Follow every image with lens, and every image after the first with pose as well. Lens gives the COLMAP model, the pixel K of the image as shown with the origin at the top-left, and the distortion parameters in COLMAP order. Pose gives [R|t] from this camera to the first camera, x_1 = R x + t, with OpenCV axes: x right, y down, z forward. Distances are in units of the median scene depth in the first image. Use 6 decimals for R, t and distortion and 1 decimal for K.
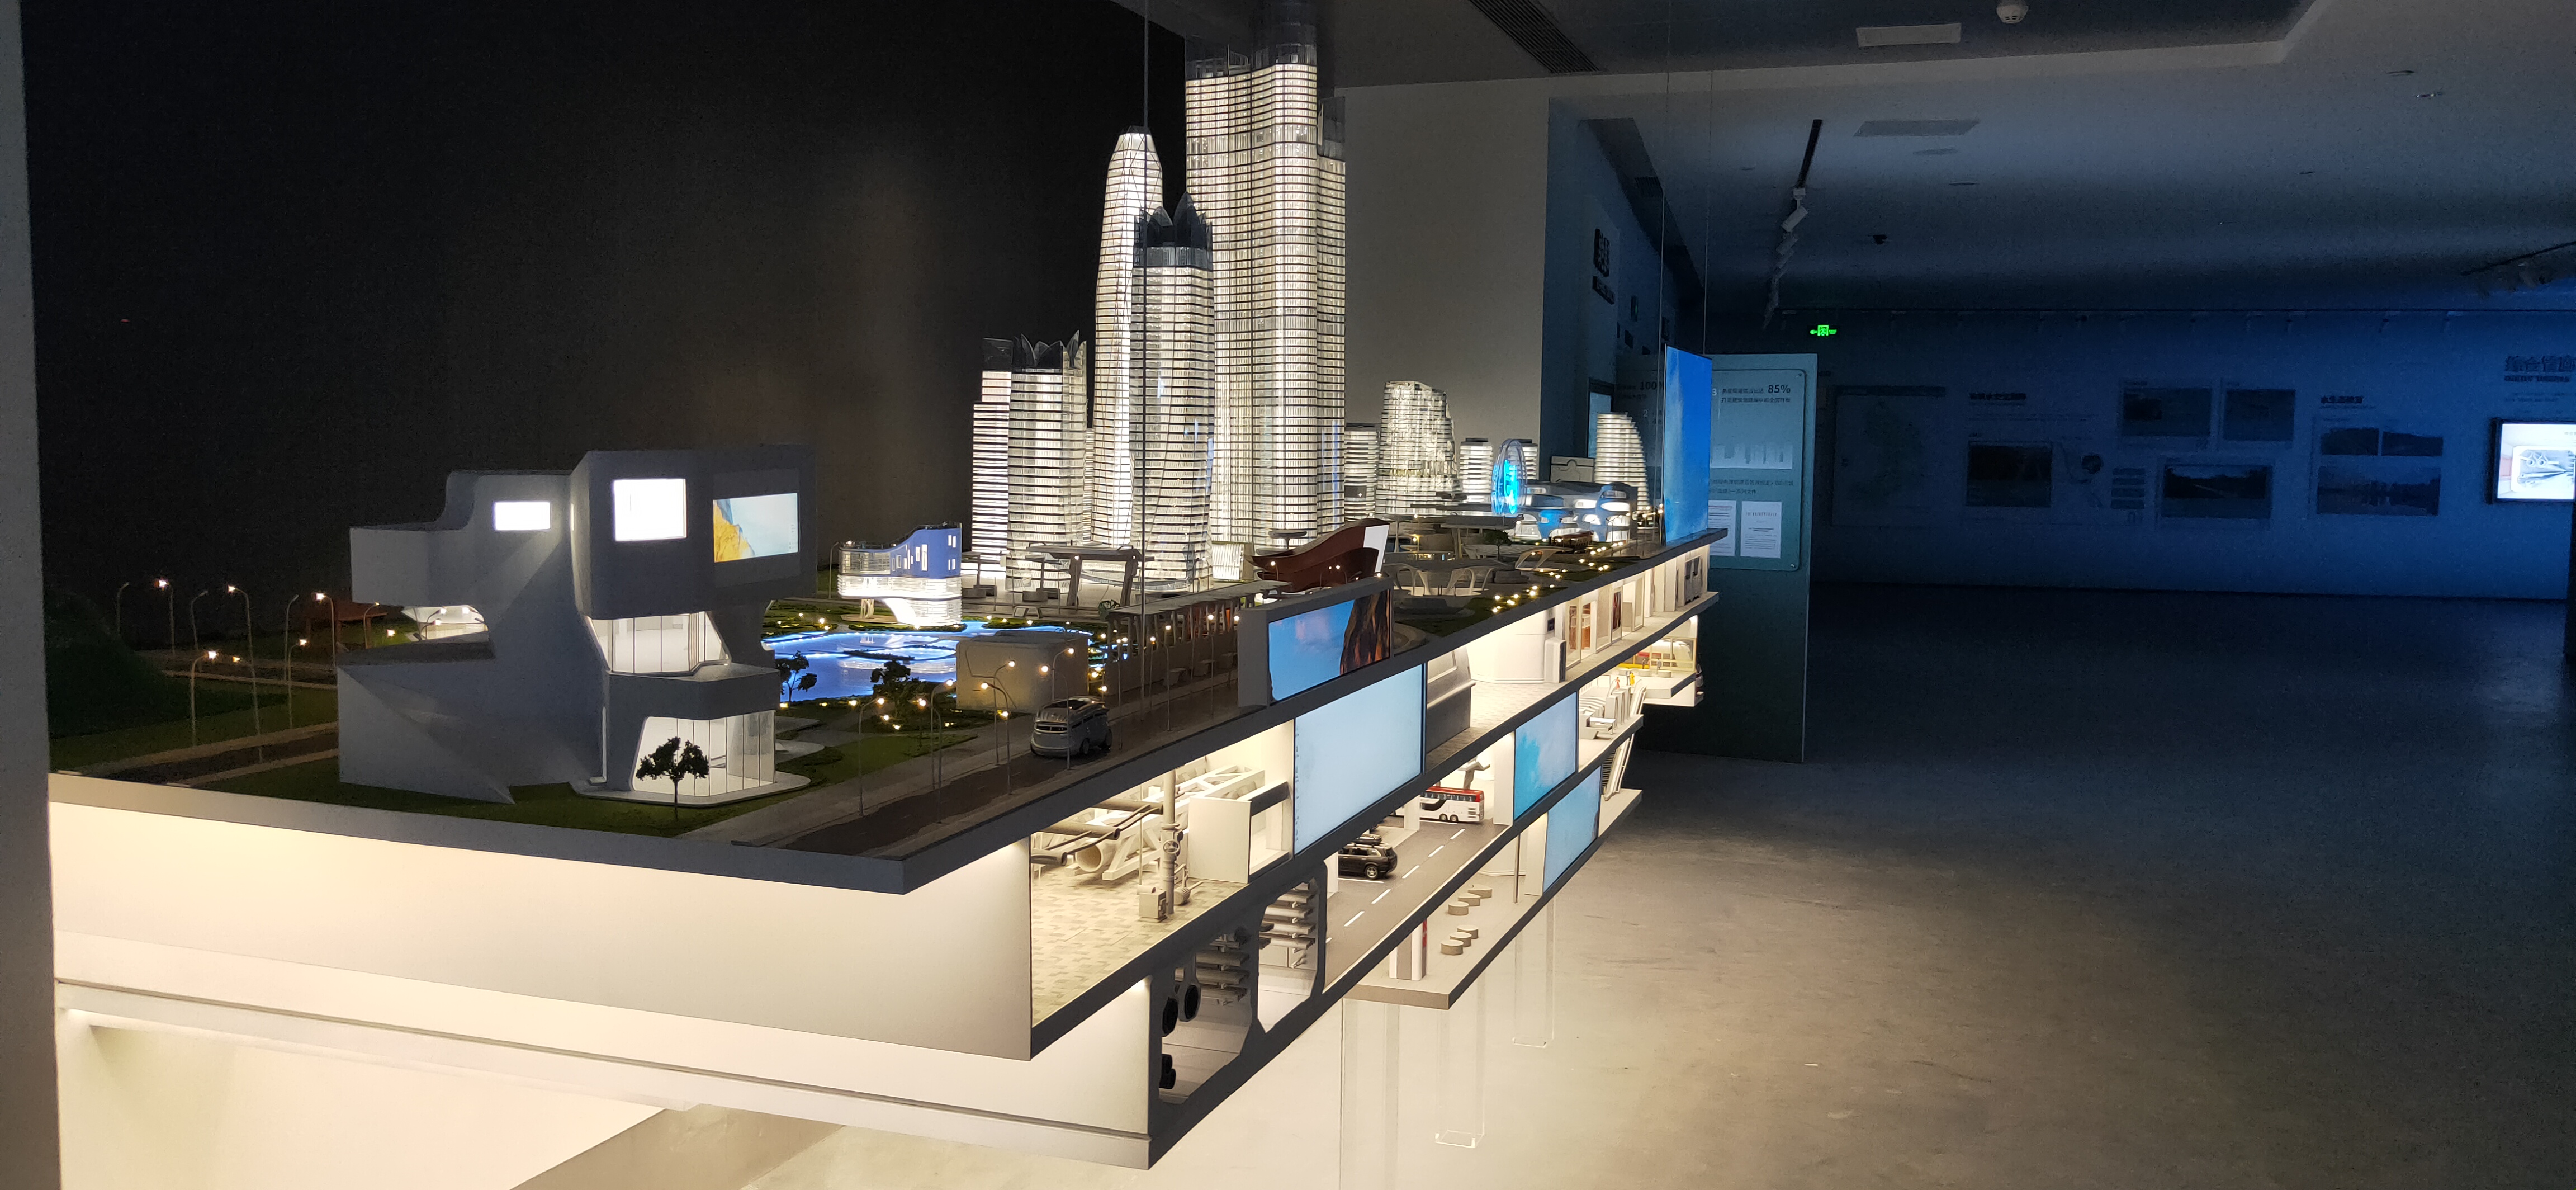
lens RADIAL K [[1959.0, 0, 1280.8], [0, 1959.0, 580.9], [0, 0, 1]] dist [0.036599, -0.000686]
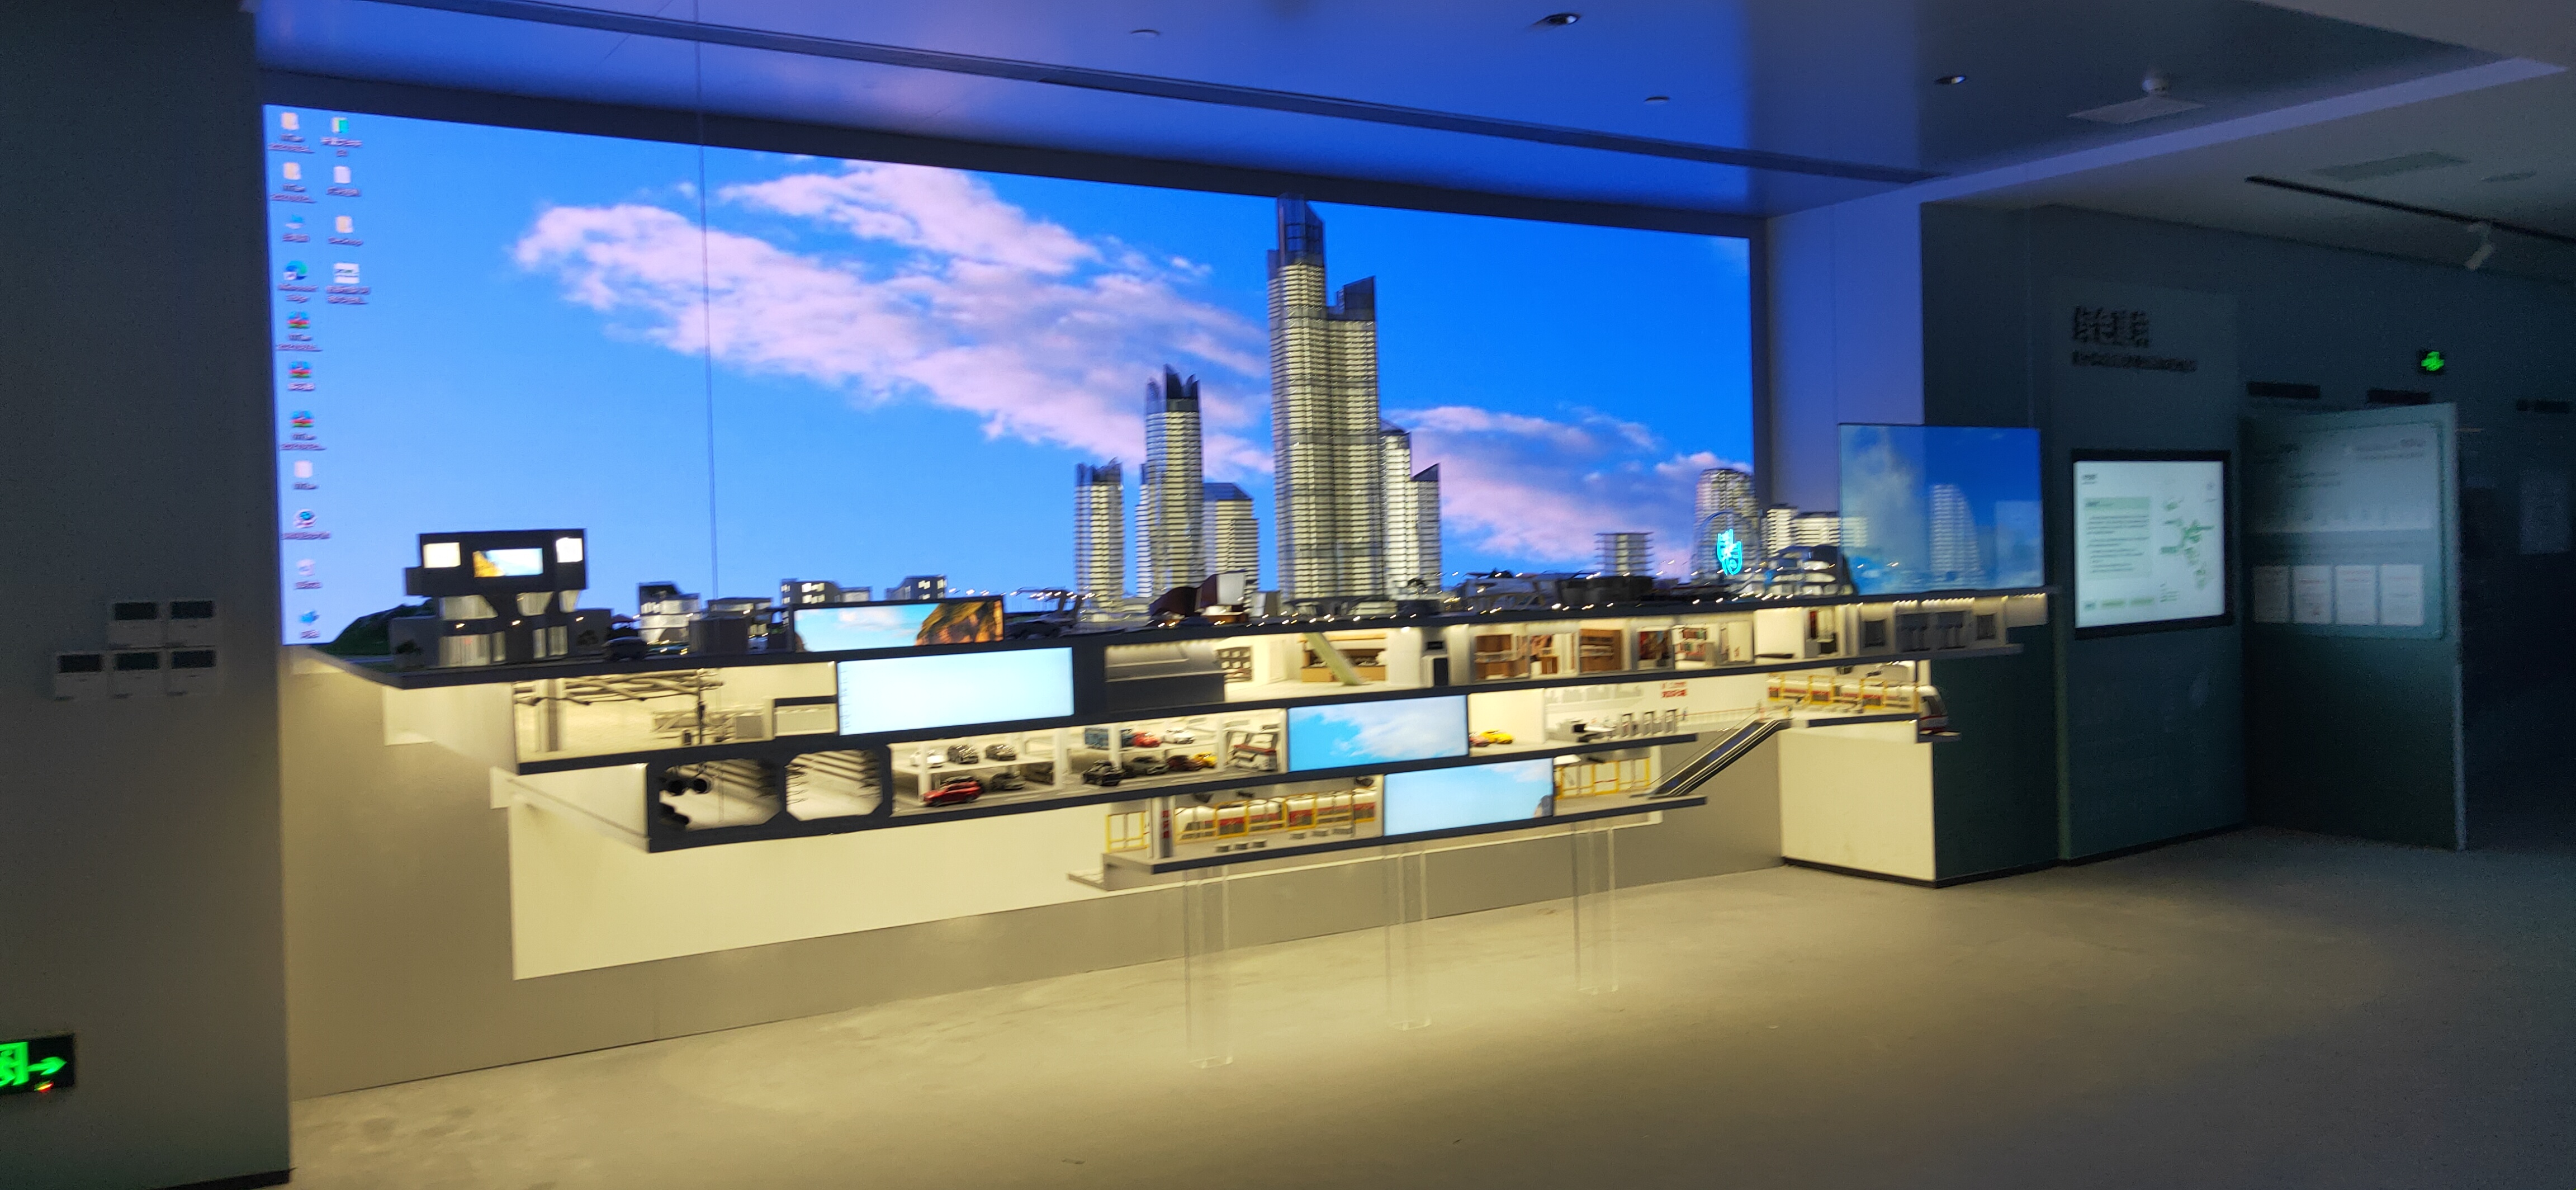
lens RADIAL K [[1959.0, 0, 1280.8], [0, 1959.0, 580.9], [0, 0, 1]] dist [0.036599, -0.000686]
pose [[0.787574, -0.023716, -0.615763, 0.592194], [-0.011258, 0.998539, -0.052858, 0.033580], [0.616117, 0.048562, 0.786156, -0.097809]]
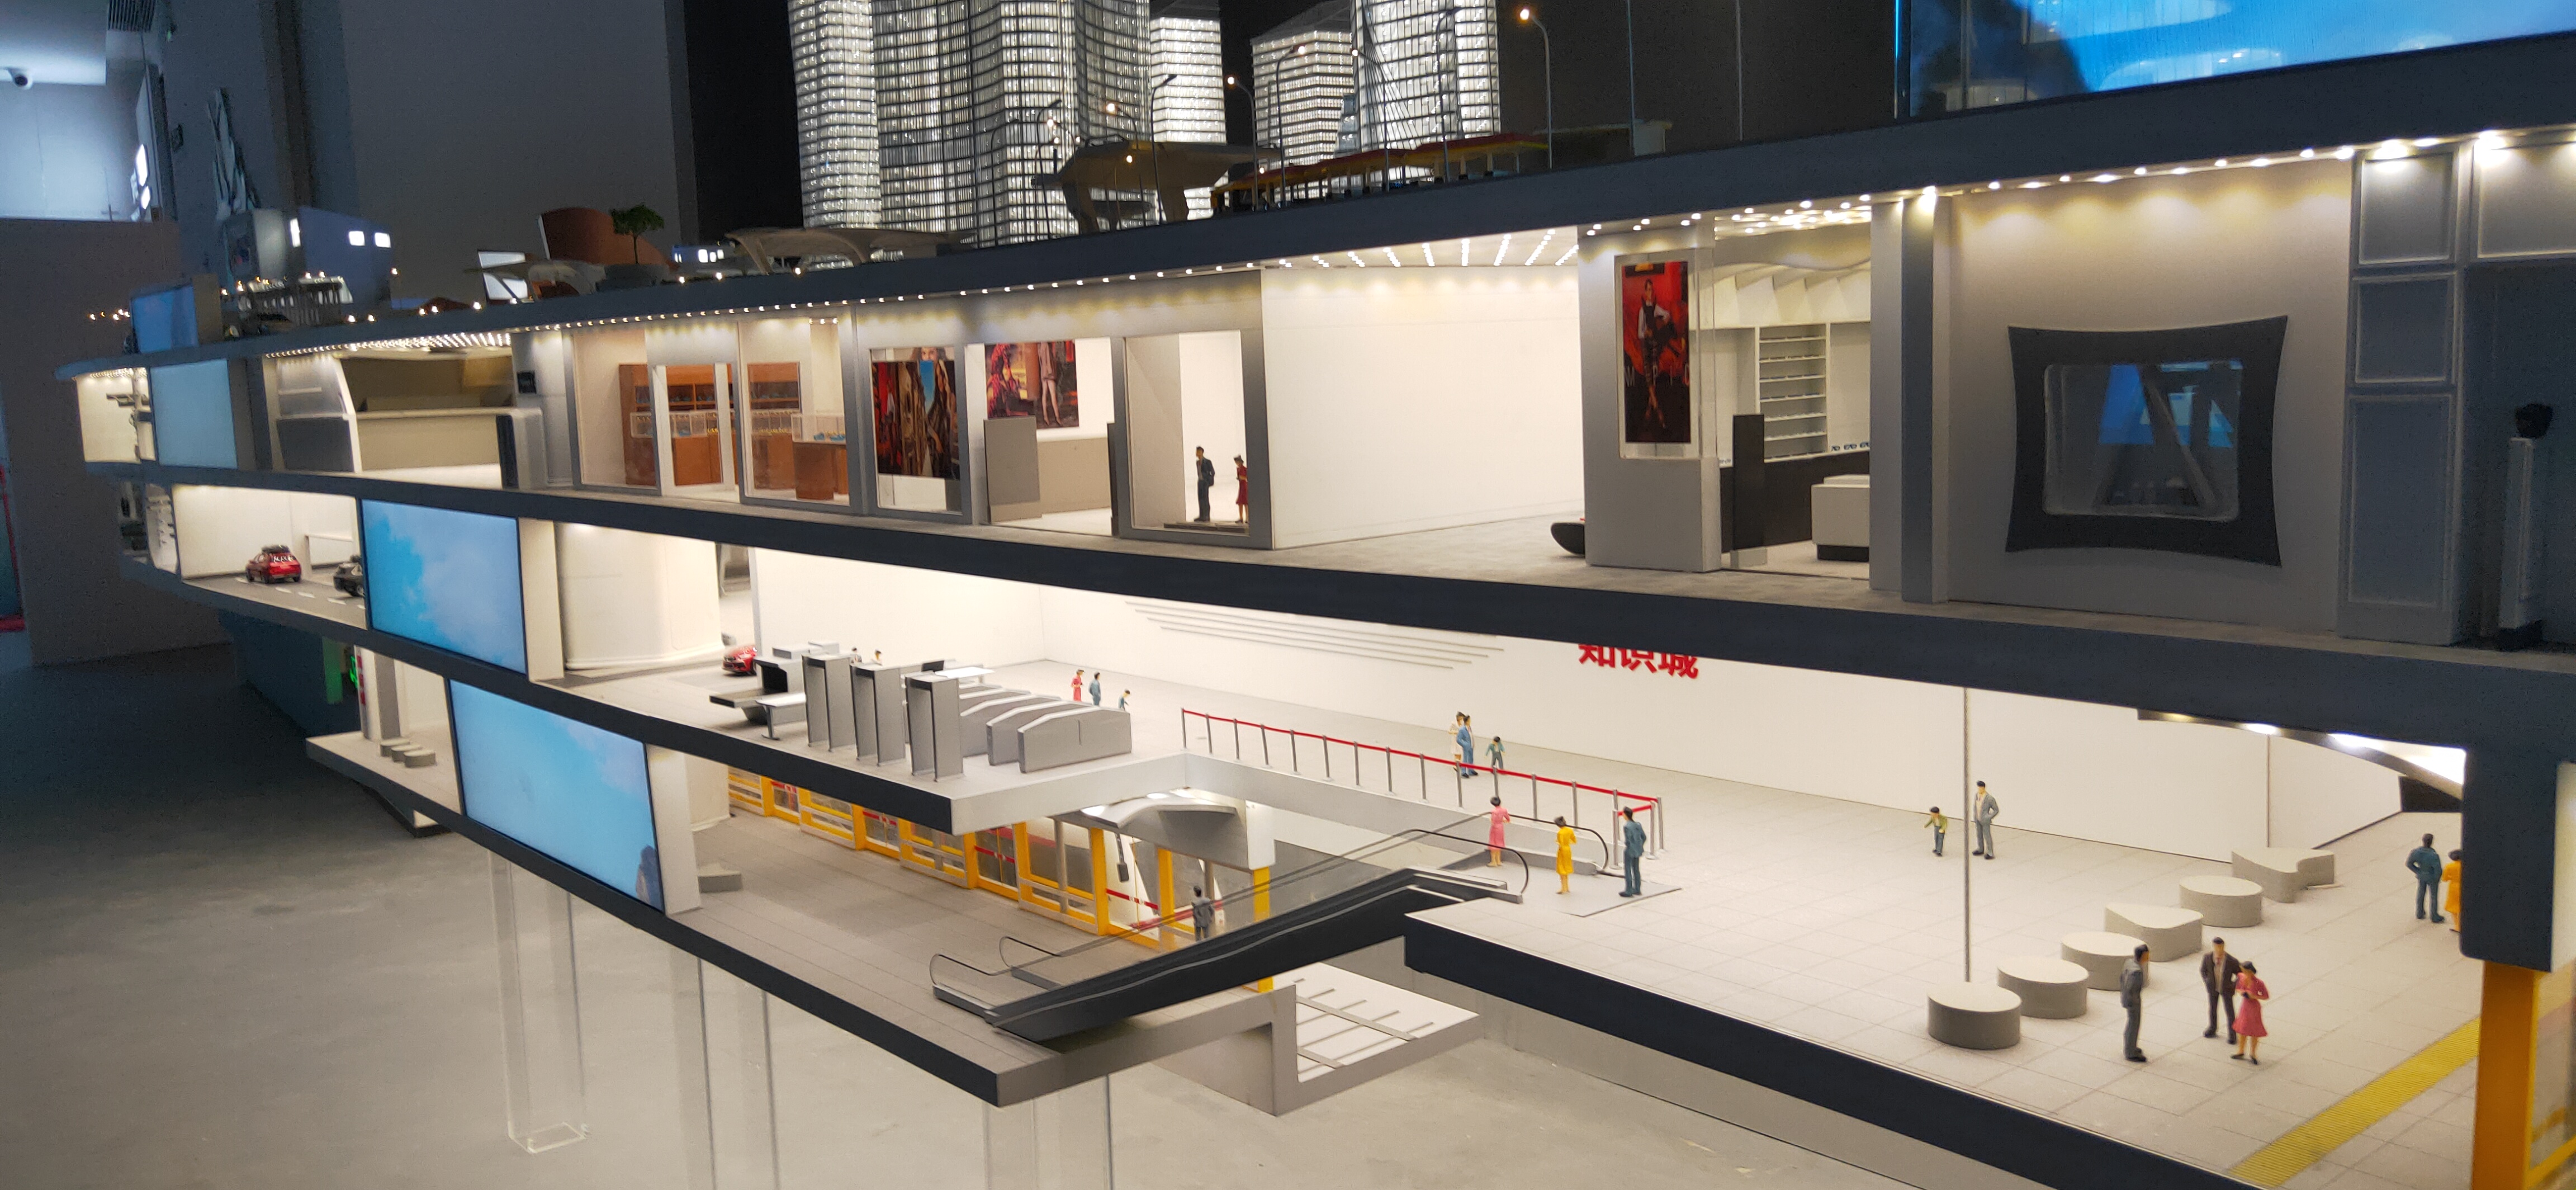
lens RADIAL K [[1959.0, 0, 1280.8], [0, 1959.0, 580.9], [0, 0, 1]] dist [0.036599, -0.000686]
pose [[-0.514358, 0.104697, -0.851161, 0.325713], [-0.034328, 0.989211, 0.142422, -0.005046], [0.856888, 0.102475, -0.505214, 0.956331]]
